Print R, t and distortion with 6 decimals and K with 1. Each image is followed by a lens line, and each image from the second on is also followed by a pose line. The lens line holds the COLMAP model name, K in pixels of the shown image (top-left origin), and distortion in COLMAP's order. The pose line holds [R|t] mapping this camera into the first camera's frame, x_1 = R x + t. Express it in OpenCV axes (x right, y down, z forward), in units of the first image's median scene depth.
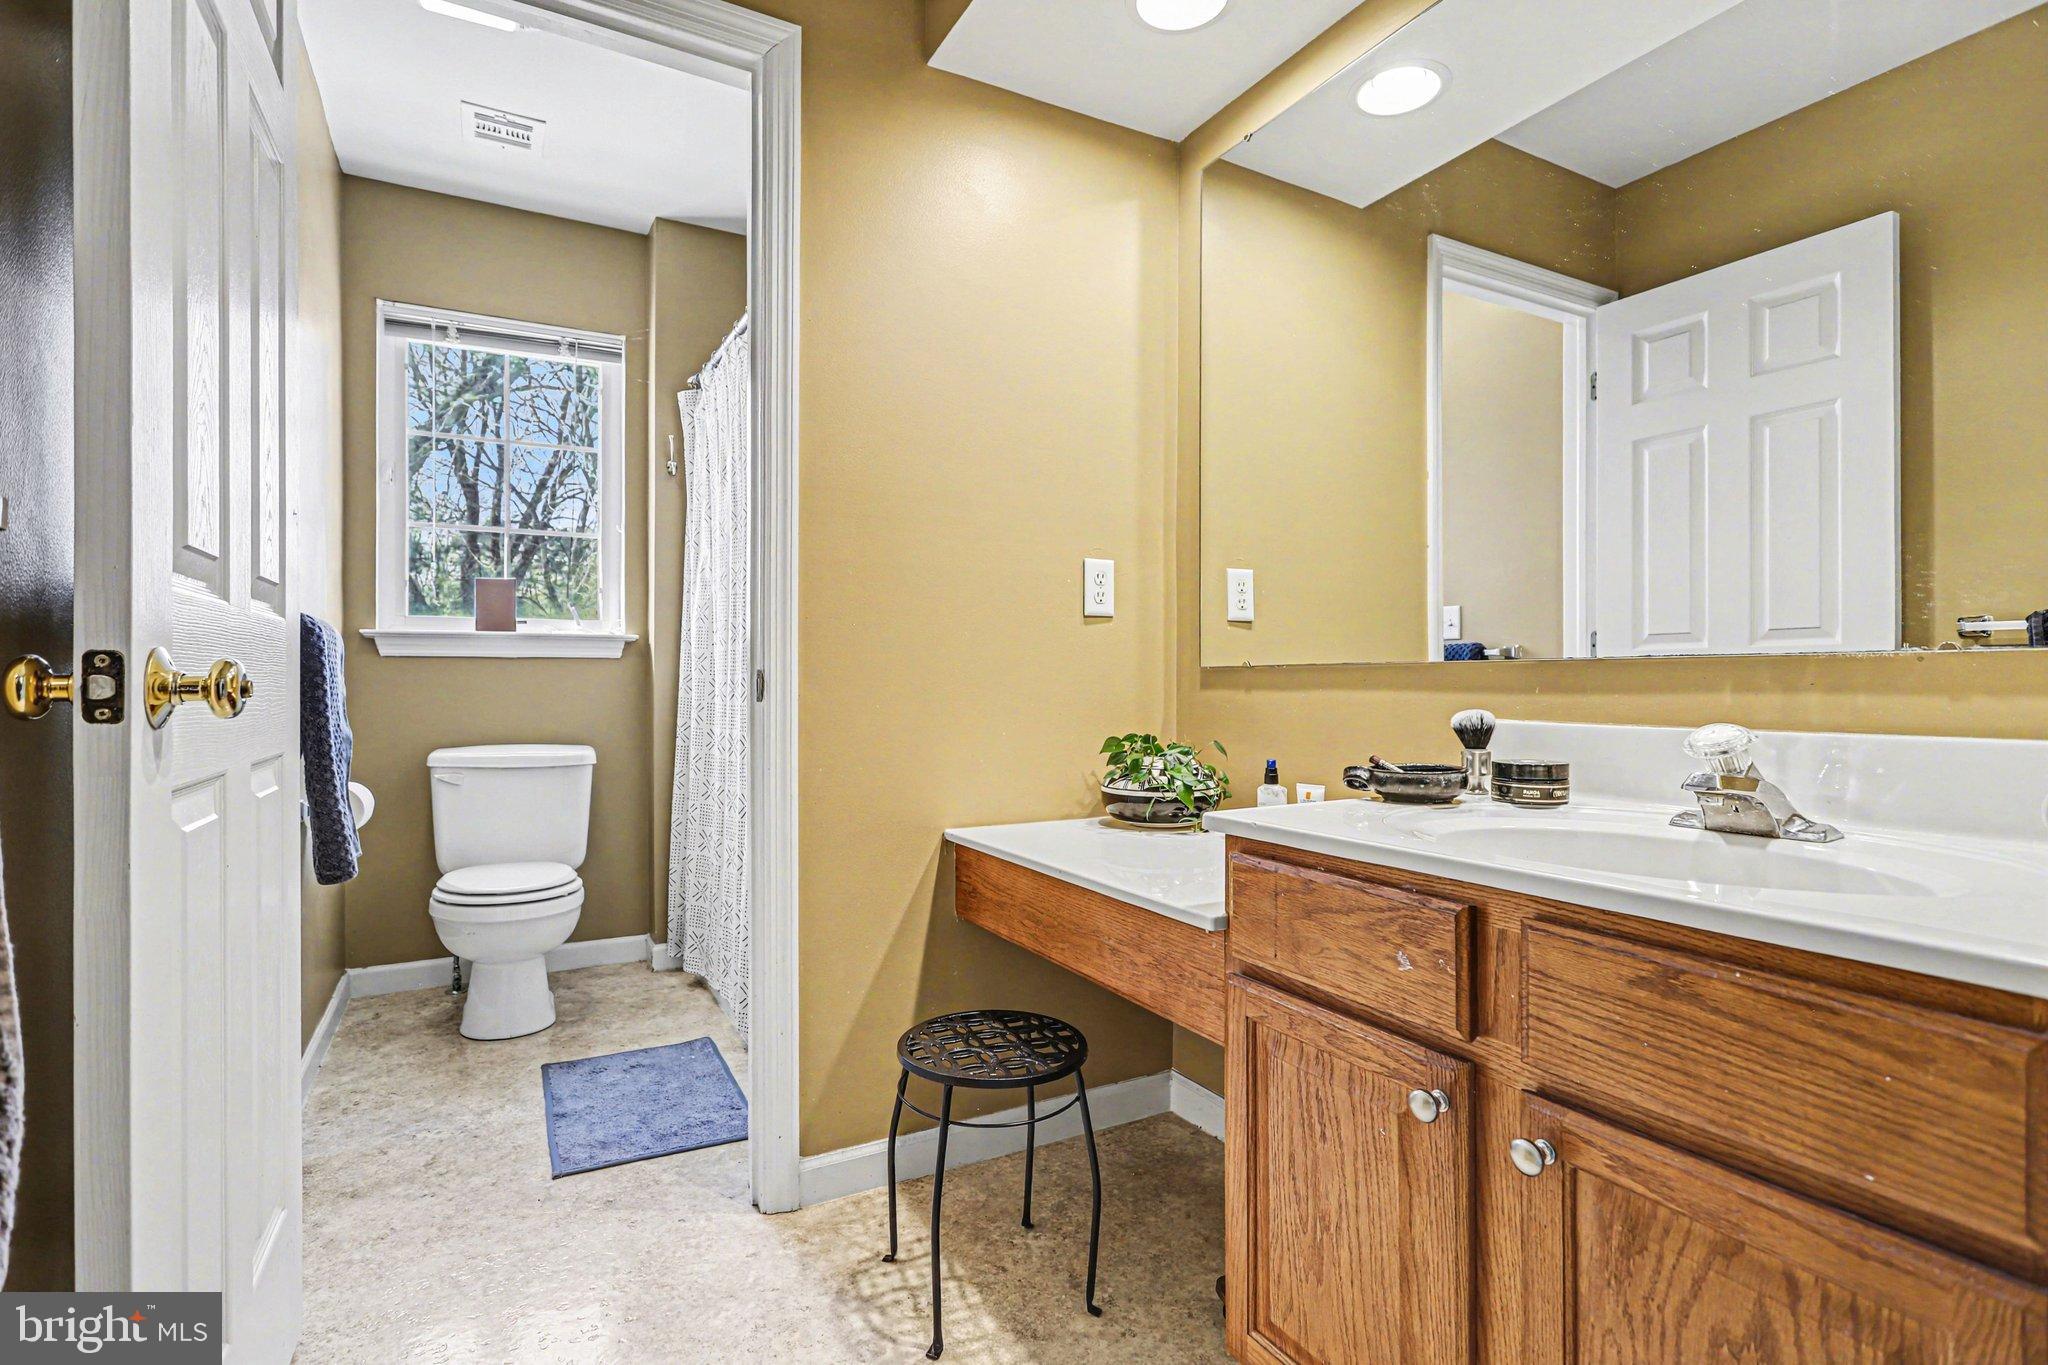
lens RADIAL K [[973.6, 0, 1016.6], [0, 973.6, 682.4], [0, 0, 1]] dist [-0.003651, -0.000008]
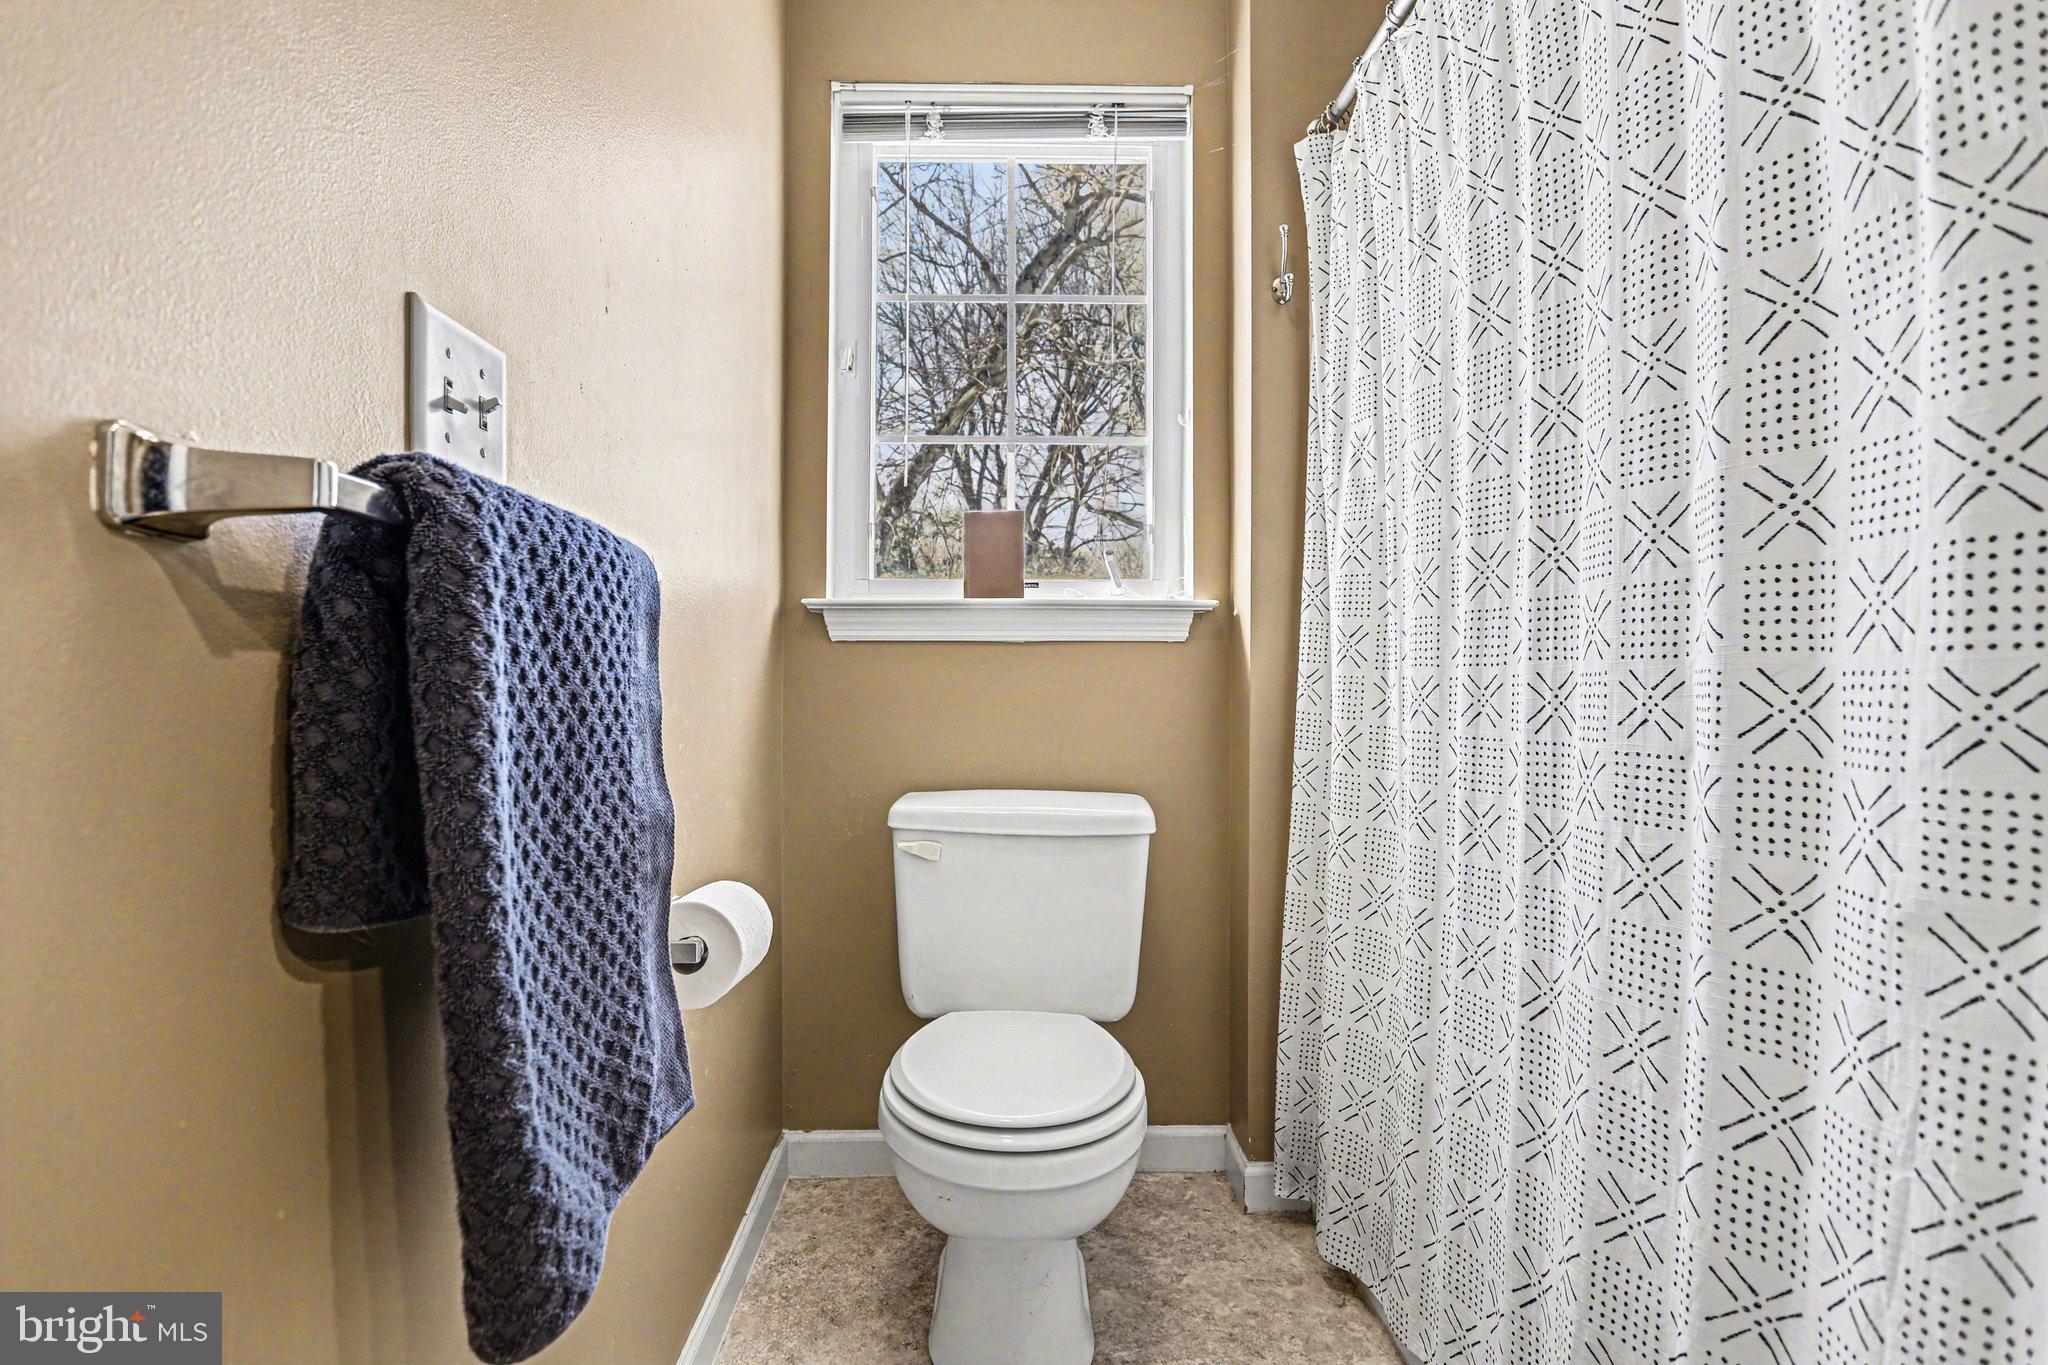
lens RADIAL K [[973.6, 0, 1016.6], [0, 973.6, 682.4], [0, 0, 1]] dist [-0.003651, -0.000008]
pose [[0.891562, 0.003523, -0.452885, -0.249352], [-0.005284, 0.999983, -0.002624, 0.001440], [0.452868, 0.004733, 0.891565, 0.468678]]
